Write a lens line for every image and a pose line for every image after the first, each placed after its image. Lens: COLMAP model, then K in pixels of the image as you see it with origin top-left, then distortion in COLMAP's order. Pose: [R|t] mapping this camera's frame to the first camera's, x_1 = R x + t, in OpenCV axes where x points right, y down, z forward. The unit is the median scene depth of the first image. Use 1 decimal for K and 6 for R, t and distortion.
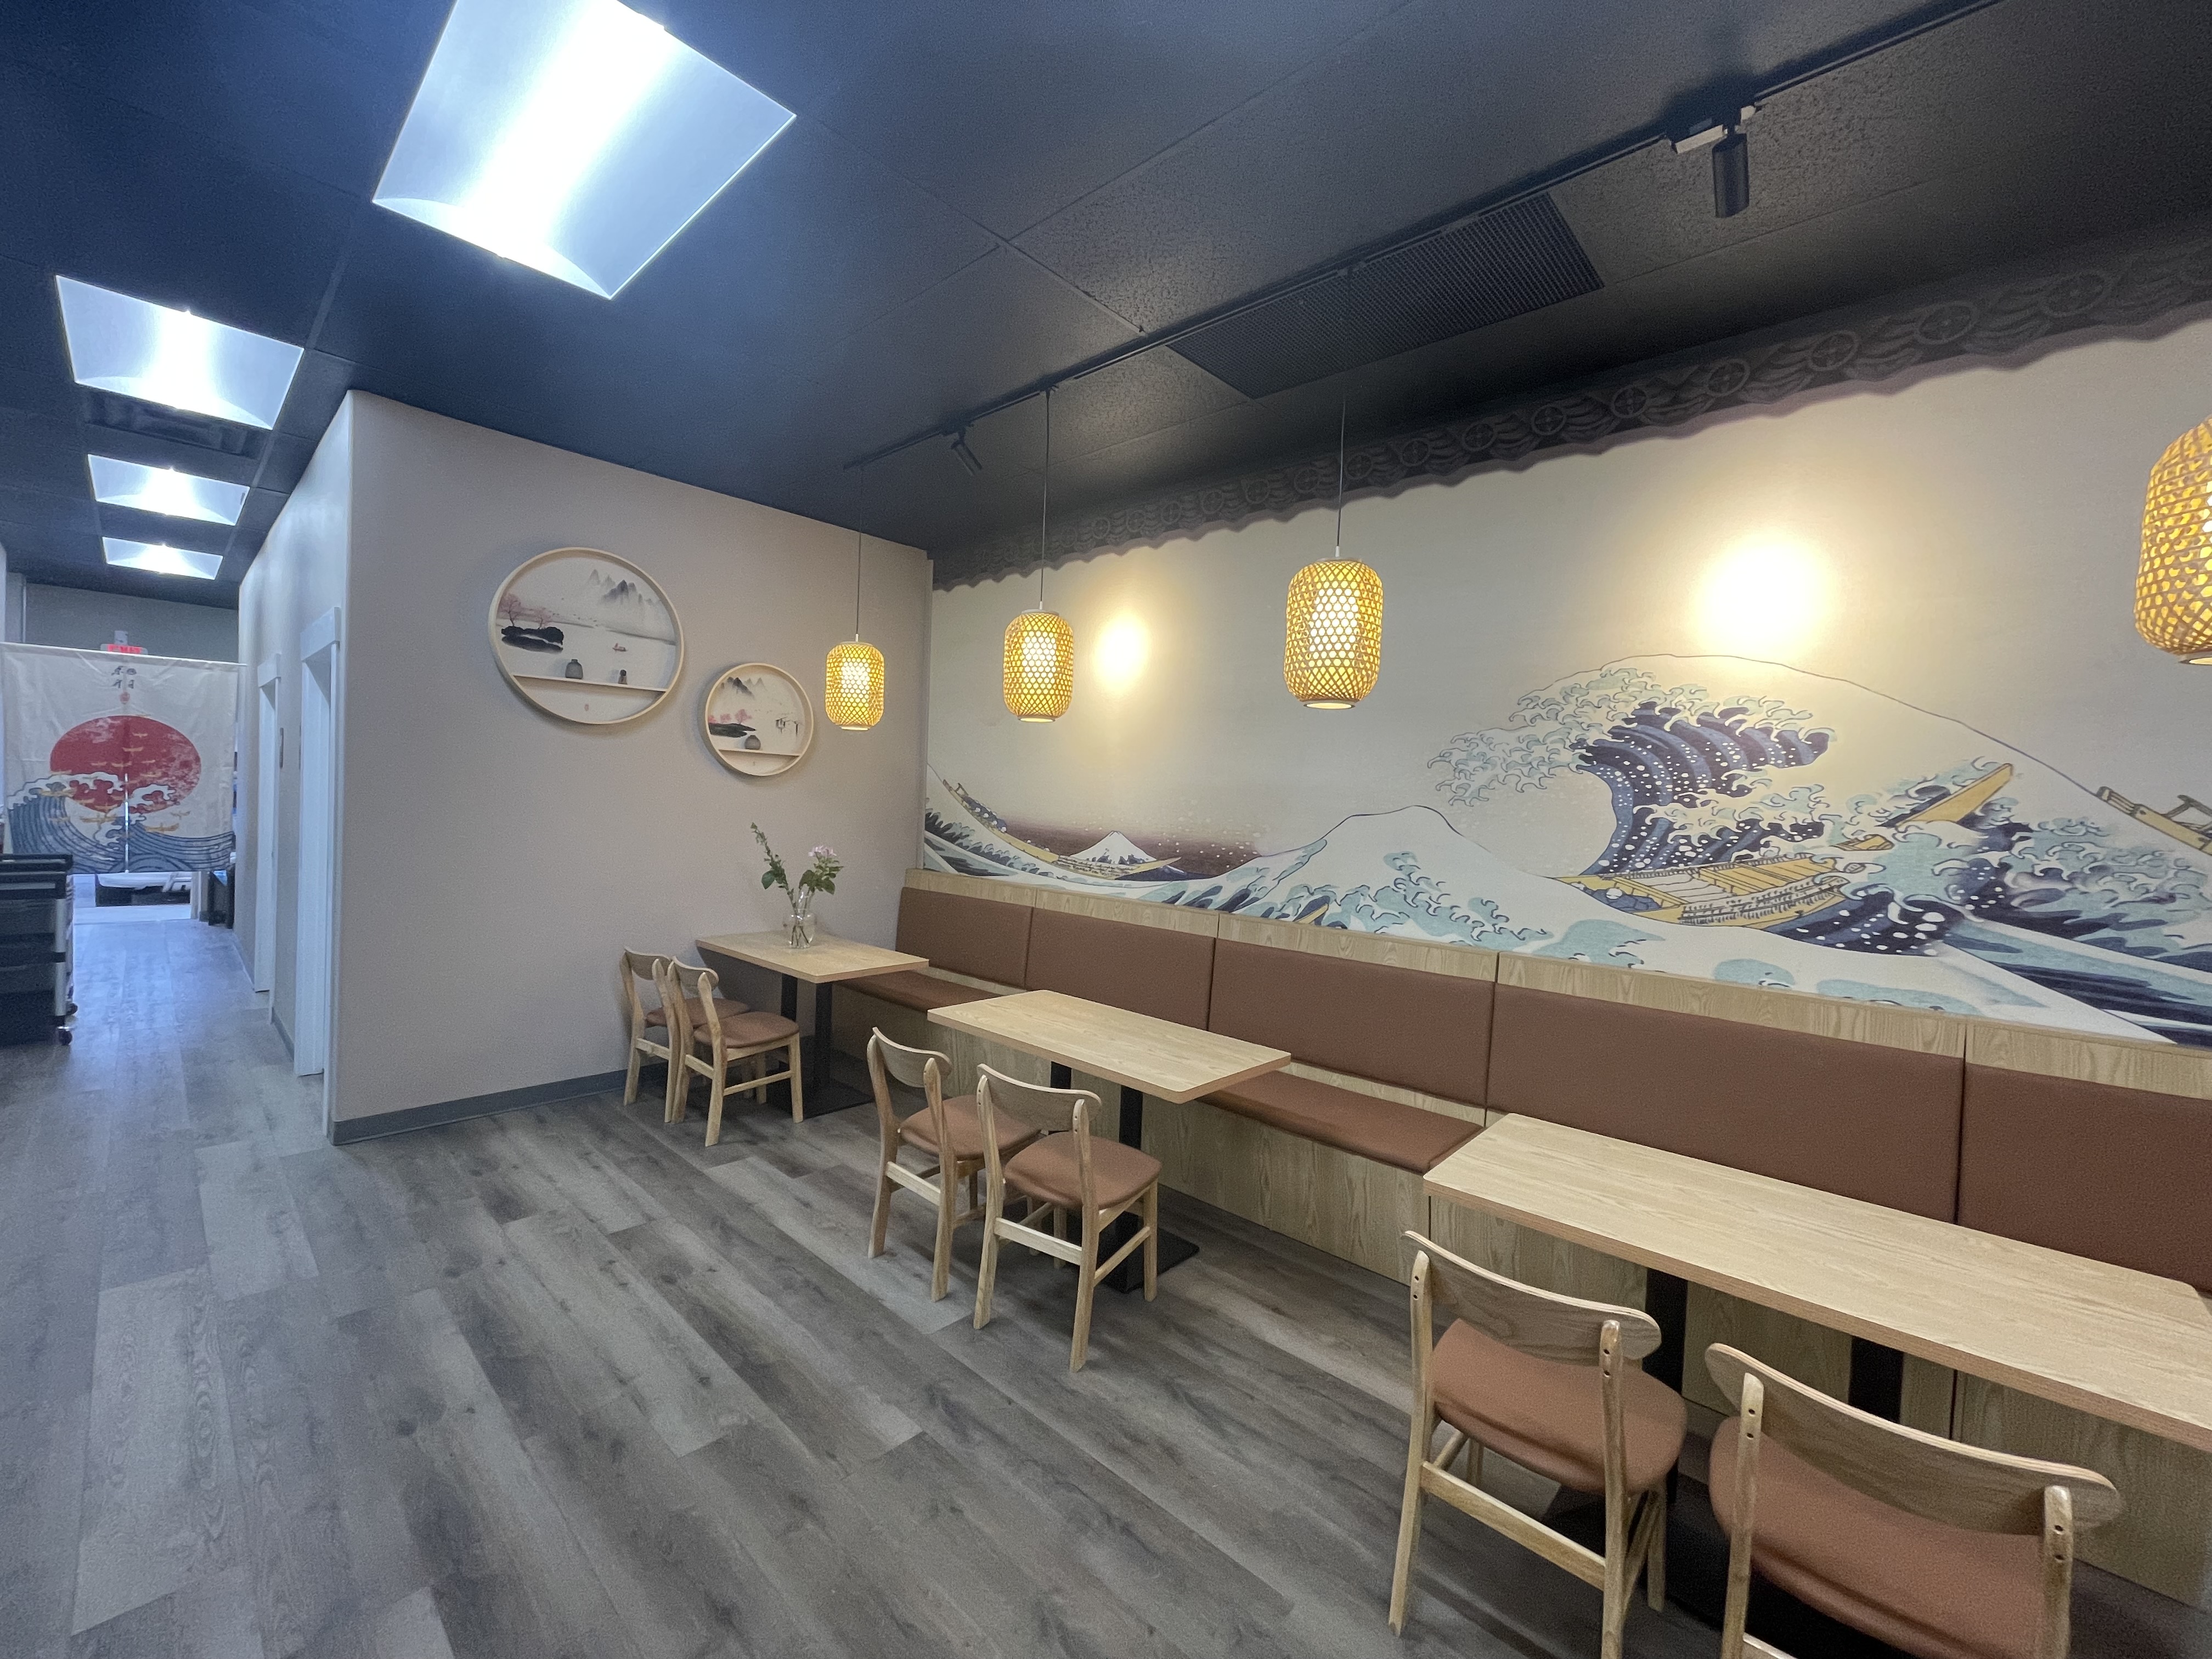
lens RADIAL K [[886.3, 0, 1113.6], [0, 886.3, 825.2], [0, 0, 1]] dist [-0.000294, 0.000382]
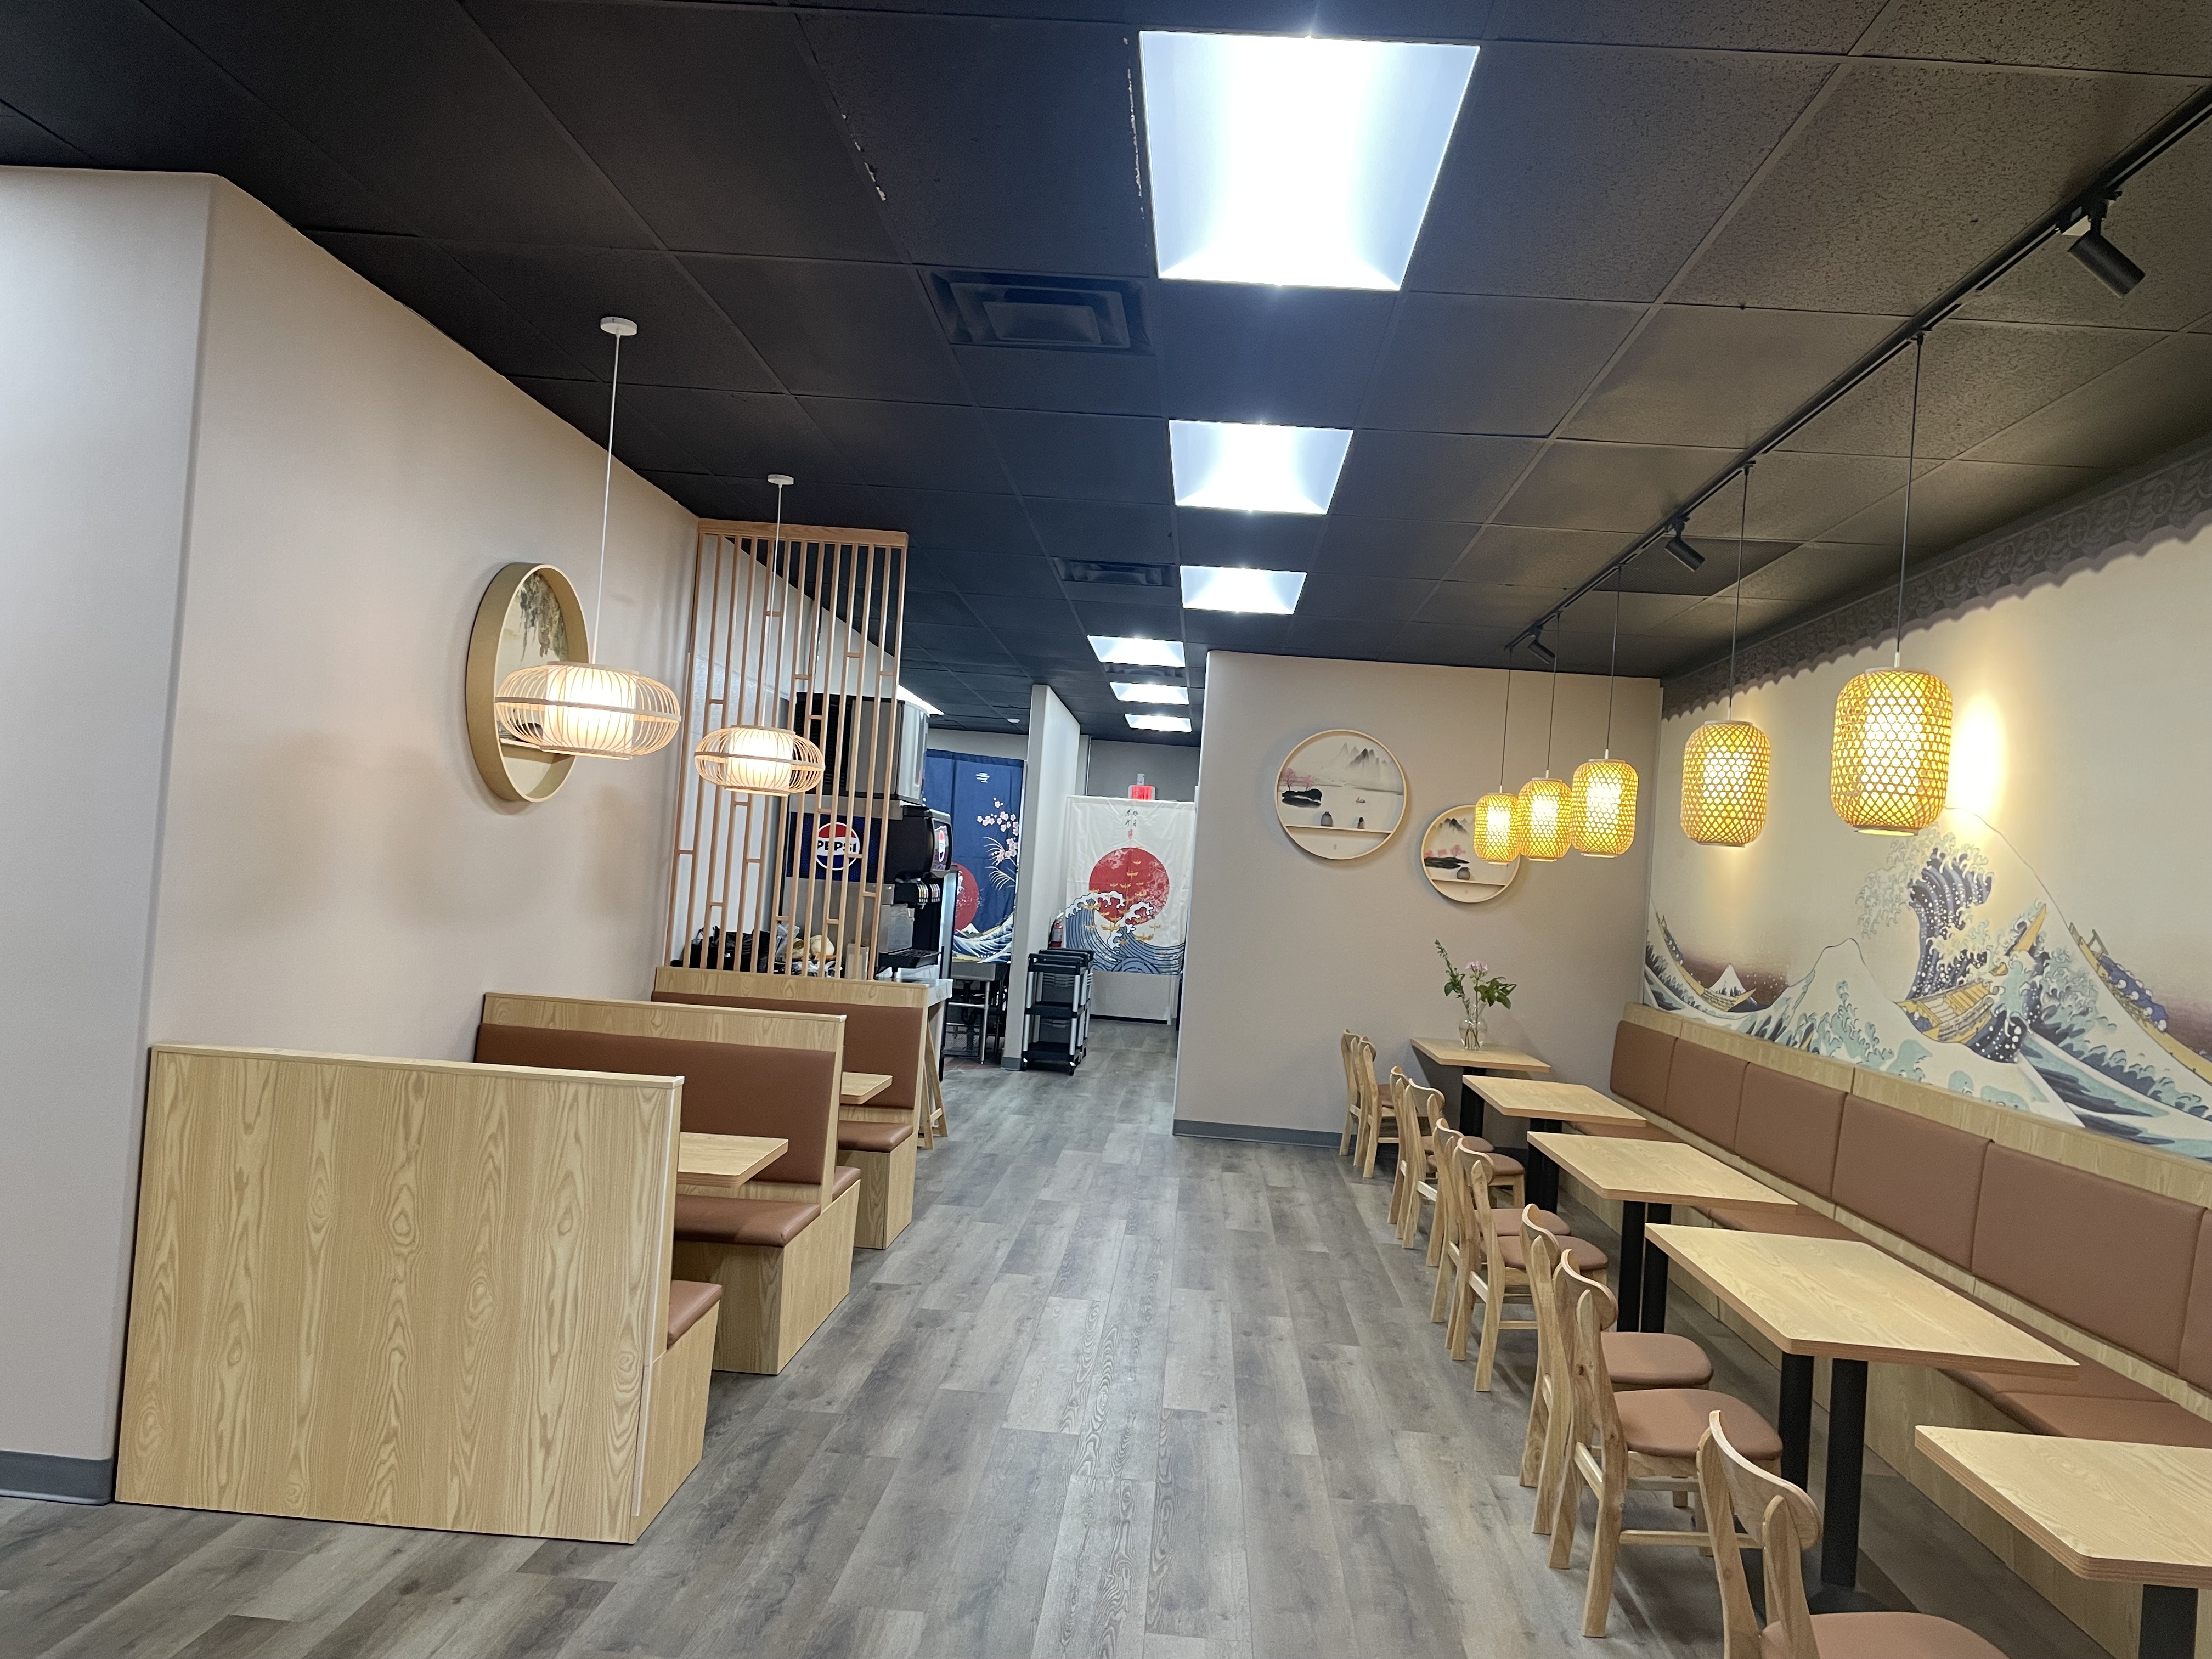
lens RADIAL K [[1674.0, 0, 1109.7], [0, 1674.0, 843.8], [0, 0, 1]] dist [0.039672, -0.048486]
pose [[0.632940, -0.007175, -0.774168, 1.069031], [-0.071694, 0.995117, -0.067839, 0.053026], [0.770874, 0.098441, 0.629335, -0.786900]]
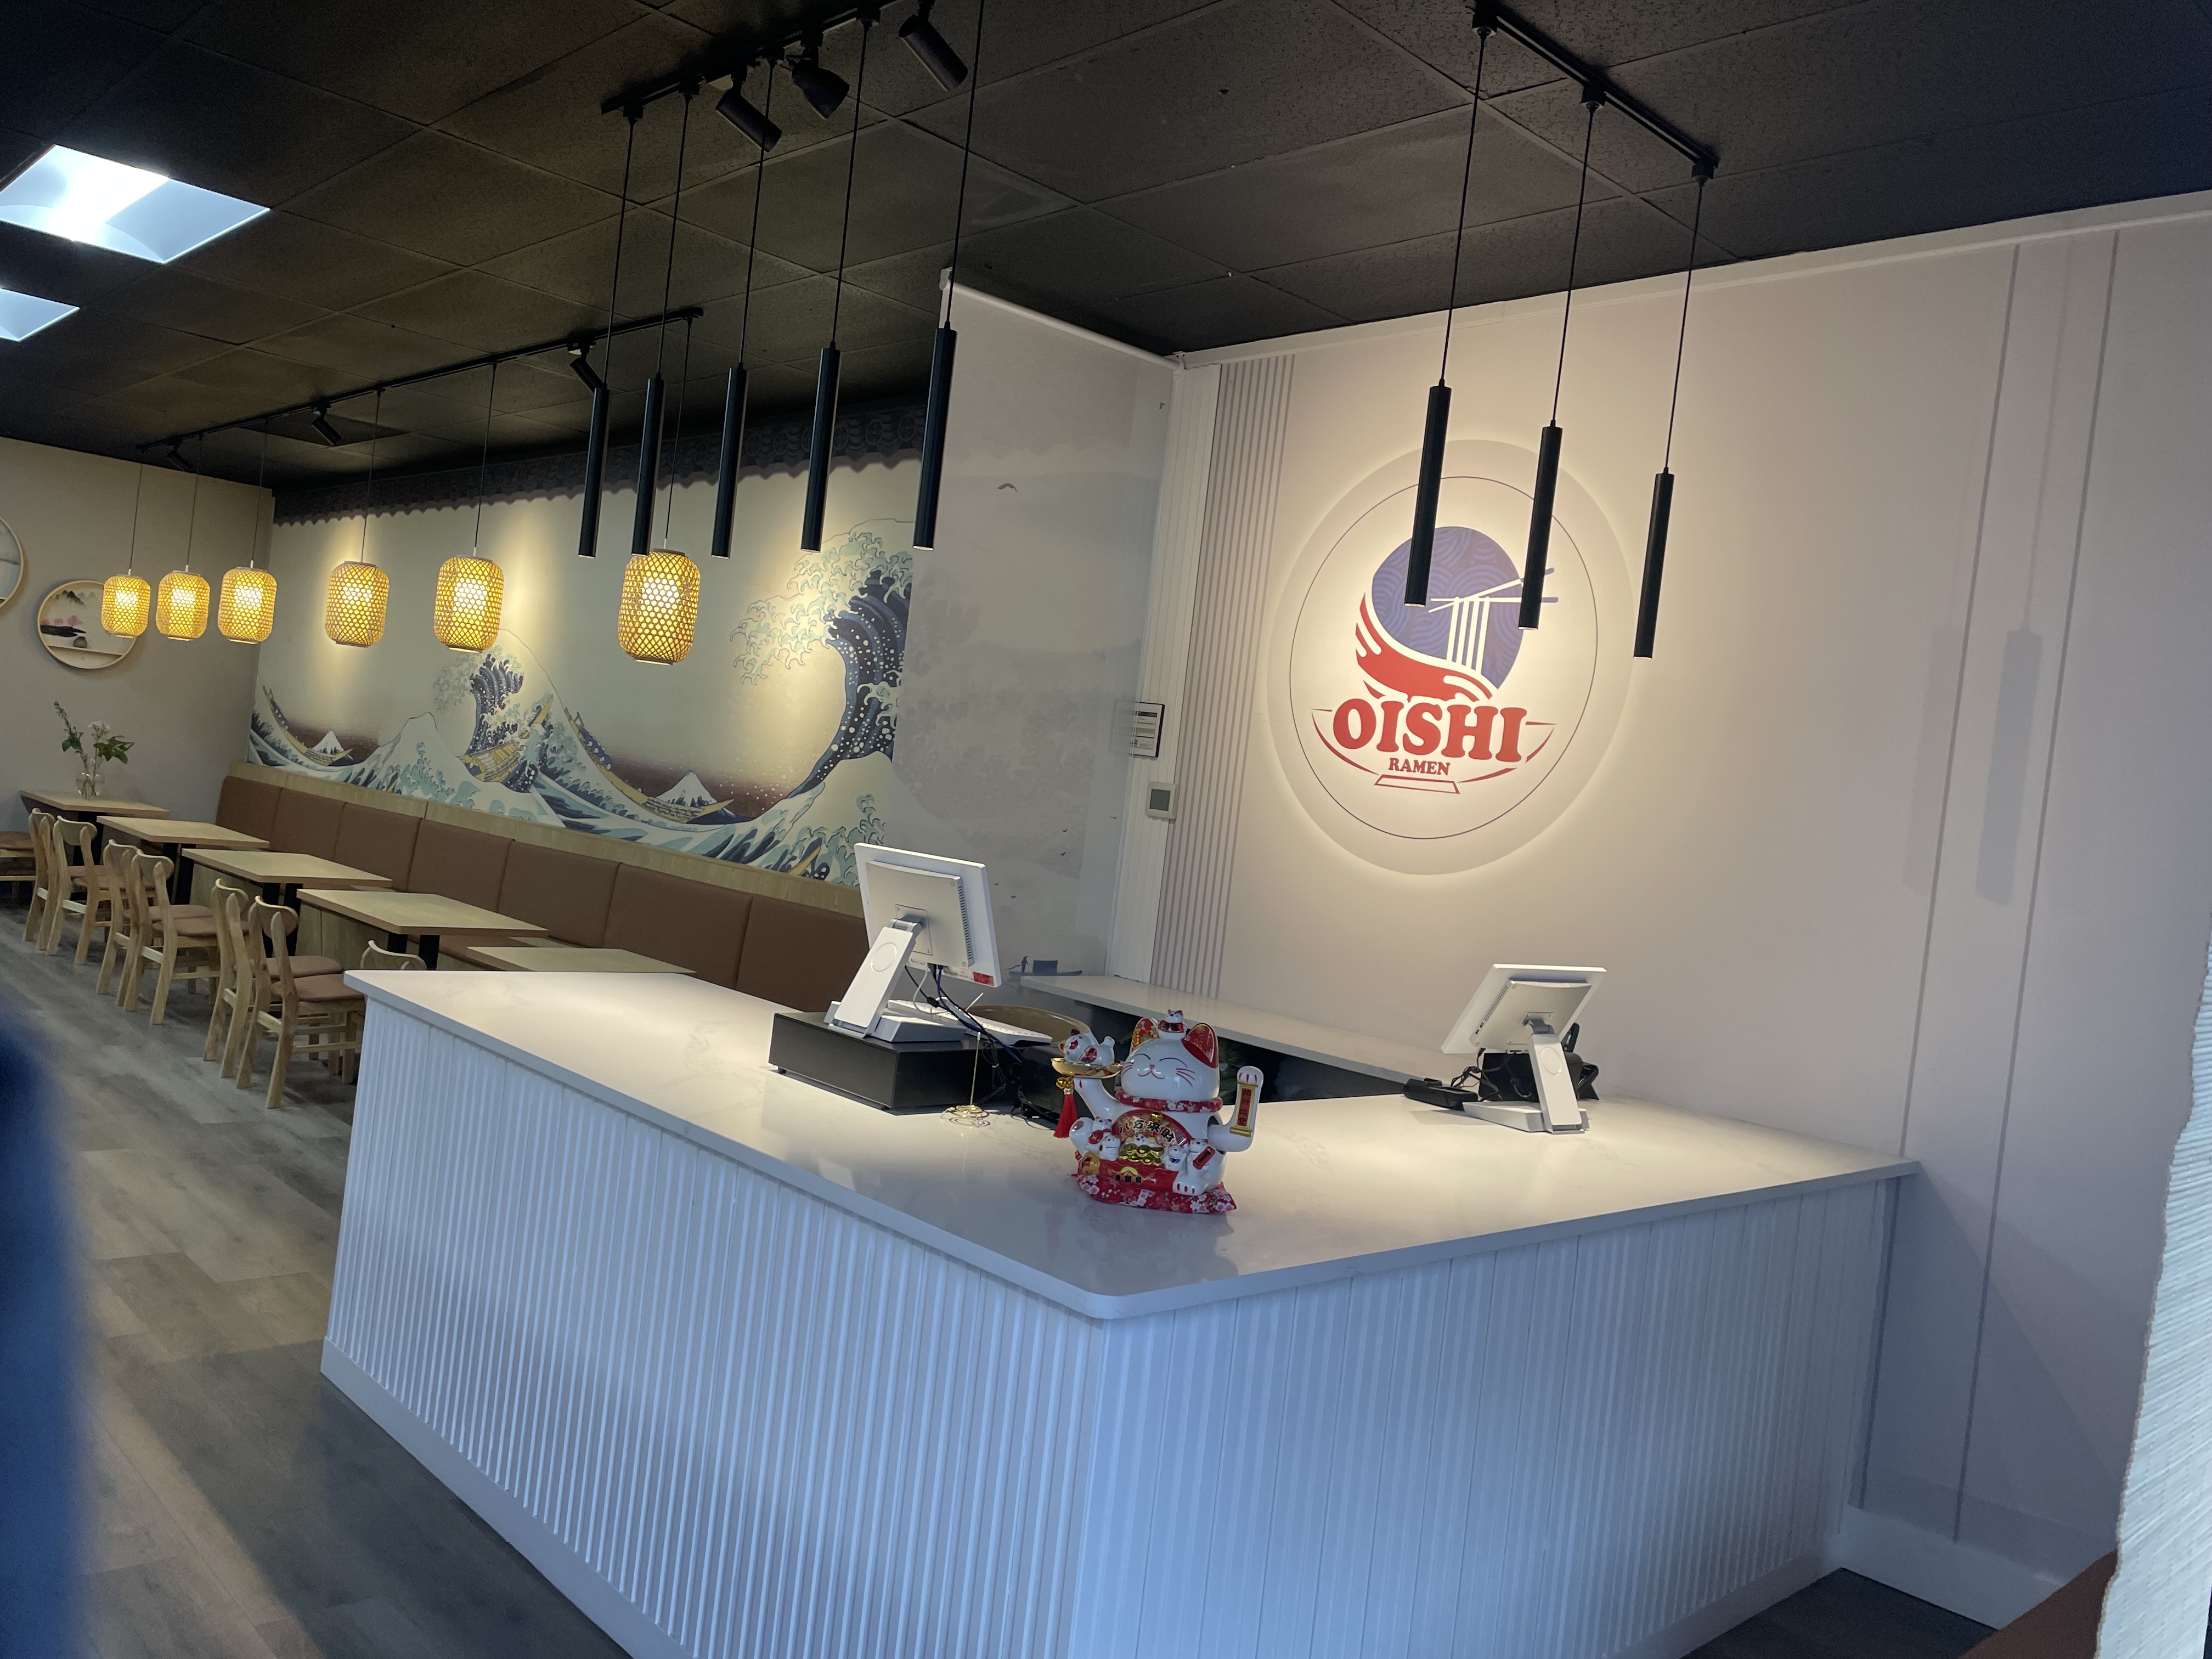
lens RADIAL K [[1674.0, 0, 1124.6], [0, 1674.0, 810.5], [0, 0, 1]] dist [0.039672, -0.048486]
pose [[0.995307, 0.075275, -0.060816, 1.360895], [-0.076717, 0.996816, -0.021731, 0.093097], [0.058987, 0.026295, 0.997912, -1.441109]]
